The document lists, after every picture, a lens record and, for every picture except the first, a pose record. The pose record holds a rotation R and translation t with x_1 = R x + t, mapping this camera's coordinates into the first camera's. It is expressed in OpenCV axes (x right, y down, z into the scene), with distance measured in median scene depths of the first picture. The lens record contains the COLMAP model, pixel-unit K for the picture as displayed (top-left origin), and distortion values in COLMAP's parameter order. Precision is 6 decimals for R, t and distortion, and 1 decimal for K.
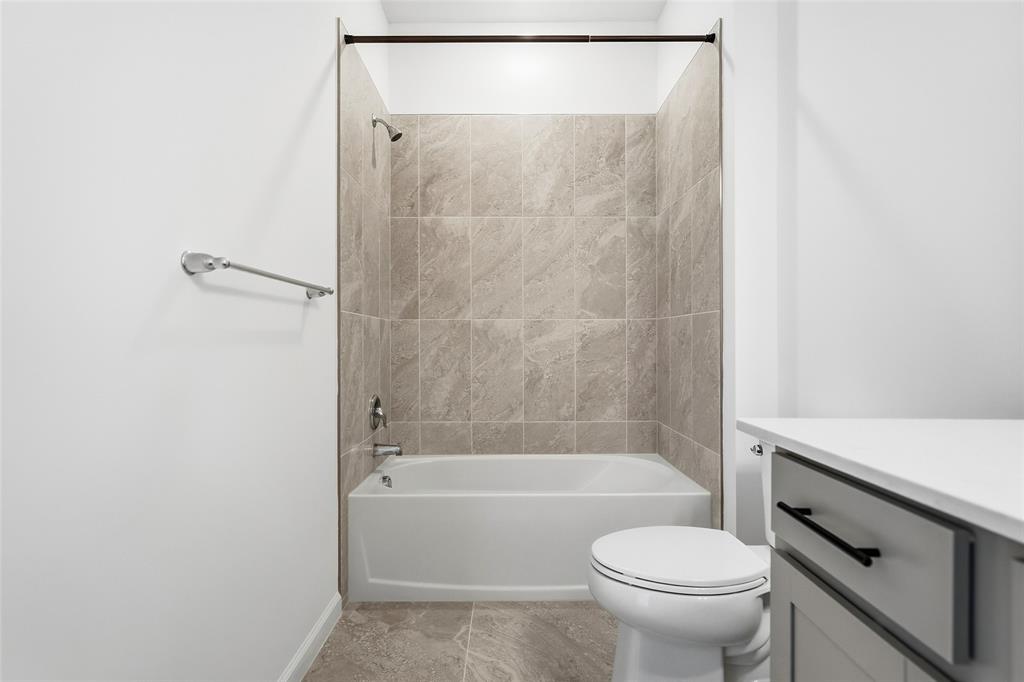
lens RADIAL K [[483.3, 0, 510.0], [0, 483.3, 339.8], [0, 0, 1]] dist [-0.001904, 0.000613]
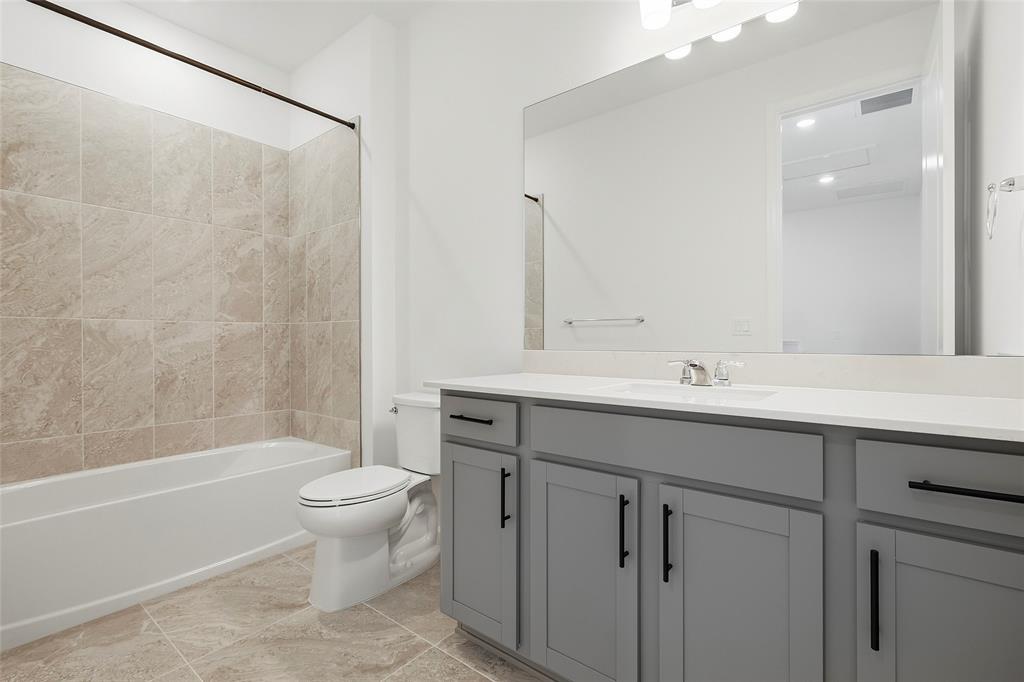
lens RADIAL K [[483.3, 0, 510.0], [0, 483.3, 339.8], [0, 0, 1]] dist [-0.001904, 0.000613]
pose [[0.626726, -0.001162, 0.779239, -0.284099], [0.001966, 0.999998, -0.000090, -0.001808], [-0.779237, 0.001588, 0.626727, -0.171044]]
